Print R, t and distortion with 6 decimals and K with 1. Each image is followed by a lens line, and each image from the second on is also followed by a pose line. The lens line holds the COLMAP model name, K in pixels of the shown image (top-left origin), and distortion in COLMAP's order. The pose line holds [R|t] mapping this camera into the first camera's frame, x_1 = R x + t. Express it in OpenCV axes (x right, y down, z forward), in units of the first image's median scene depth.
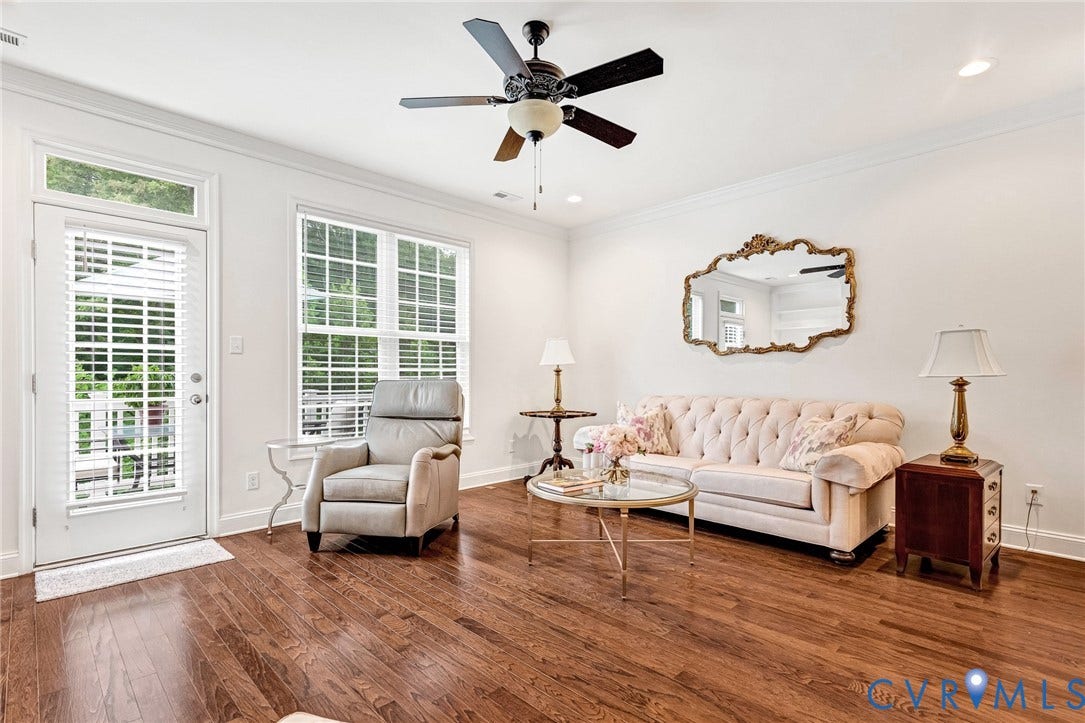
lens RADIAL K [[517.4, 0, 545.9], [0, 517.4, 381.6], [0, 0, 1]] dist [0.015721, -0.003879]
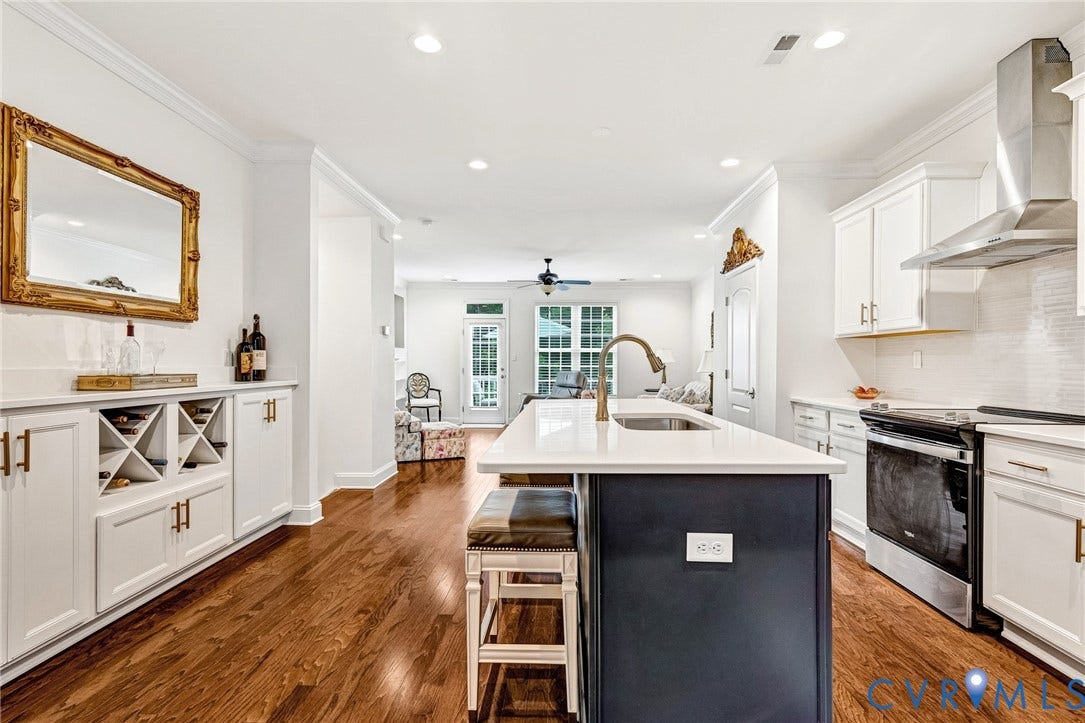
lens RADIAL K [[517.4, 0, 552.1], [0, 517.4, 366.4], [0, 0, 1]] dist [0.015721, -0.003879]
pose [[0.693178, 0.005285, -0.720747, 1.323644], [-0.012429, 0.999912, -0.004622, -0.010958], [0.720659, 0.012163, 0.693183, -0.667286]]
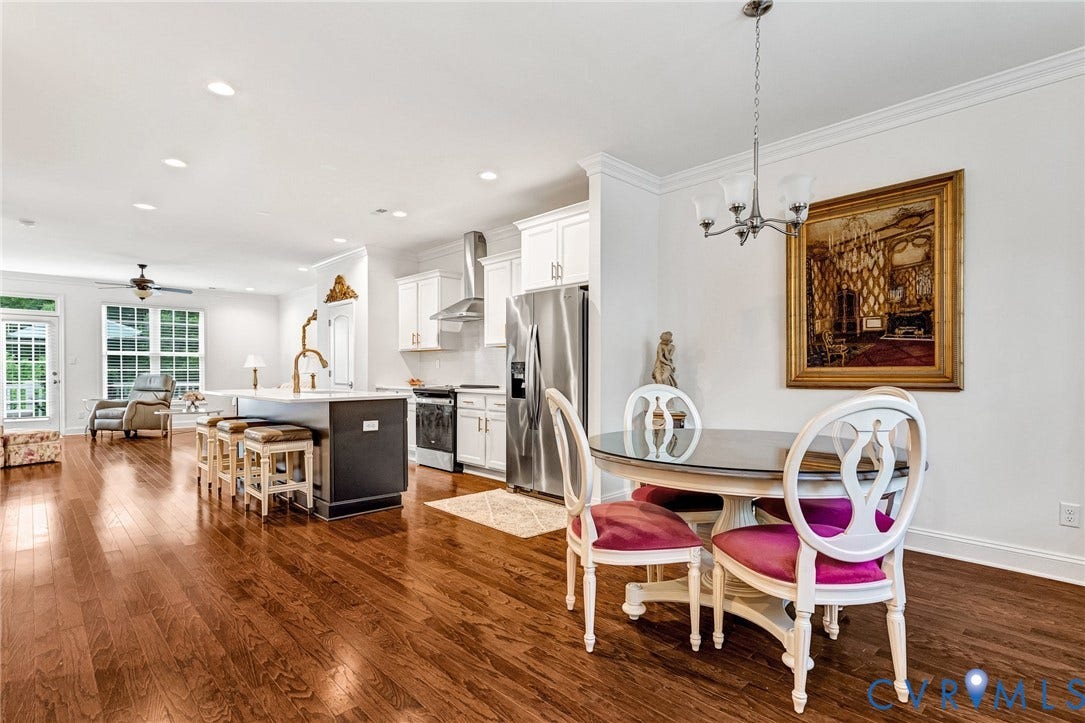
lens RADIAL K [[540.8, 0, 535.4], [0, 540.8, 376.6], [0, 0, 1]] dist [0.006194, 0.004840]
pose [[0.999353, 0.000796, -0.035958, 1.490575], [-0.000945, 0.999991, -0.004132, 0.014108], [0.035954, 0.004164, 0.999345, -1.334481]]
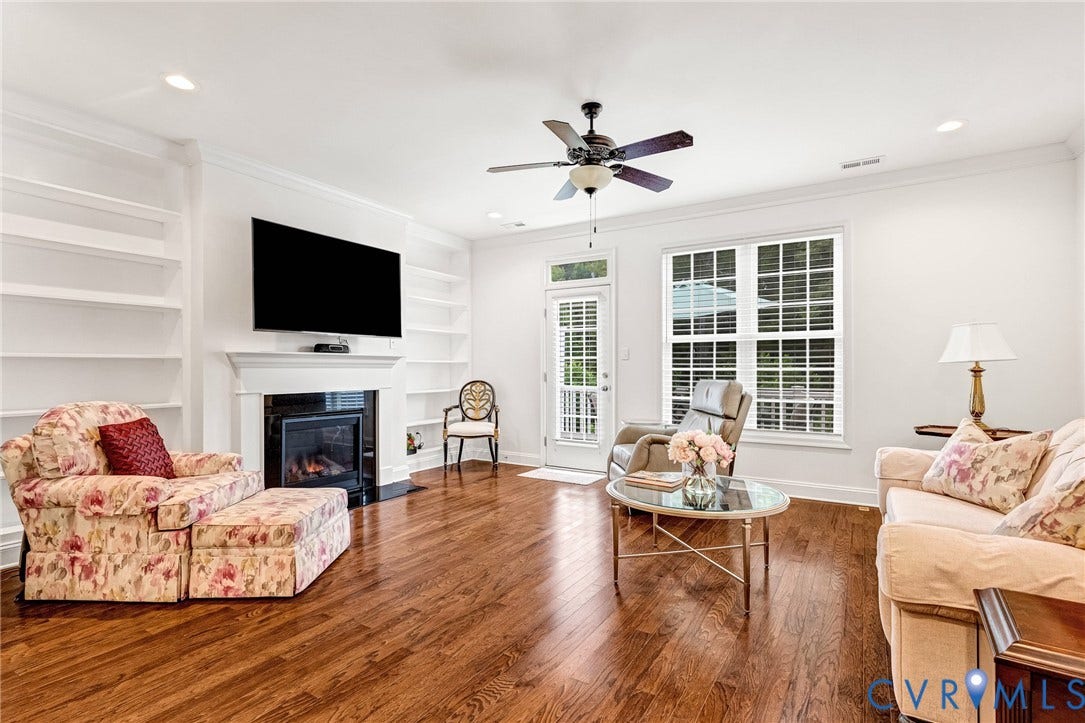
lens RADIAL K [[517.4, 0, 546.4], [0, 517.4, 369.6], [0, 0, 1]] dist [0.015721, -0.003879]
pose [[0.240514, 0.001958, -0.970644, 0.704324], [-0.013011, 0.999915, -0.001207, -0.017171], [0.970559, 0.012919, 0.240518, 0.350077]]
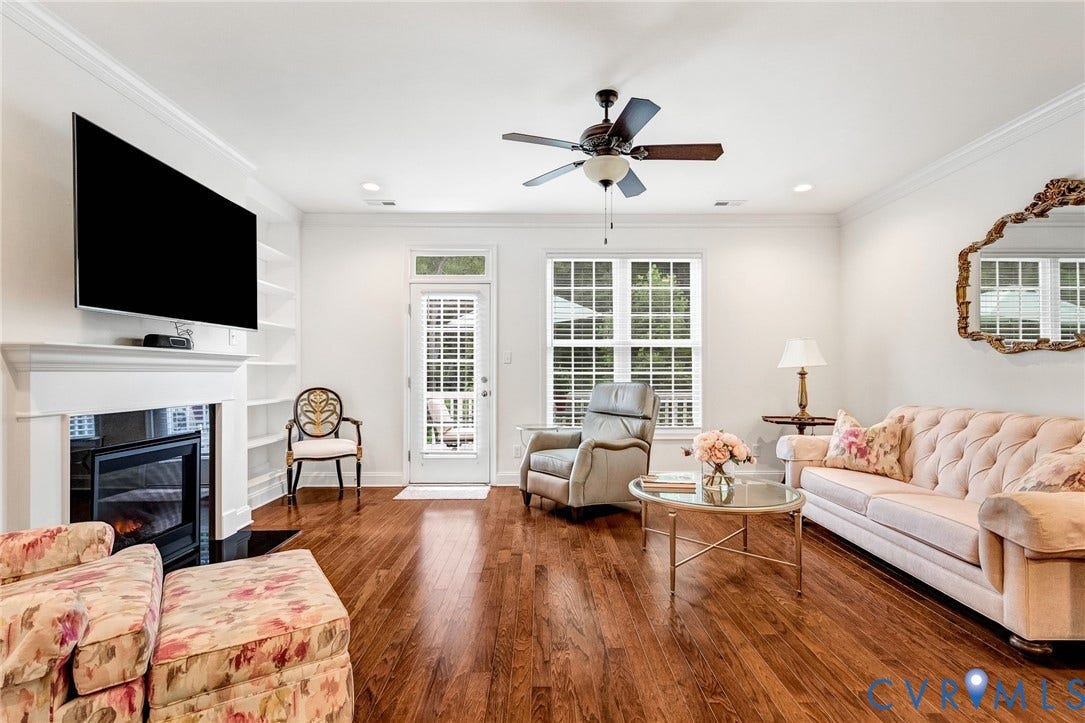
lens RADIAL K [[510.5, 0, 544.3], [0, 510.5, 370.7], [0, 0, 1]] dist [0.011828, -0.001372]
pose [[0.717261, -0.002989, -0.696798, 0.414059], [-0.008583, 0.999877, -0.013124, -0.012818], [0.696752, 0.015394, 0.717147, 0.033757]]
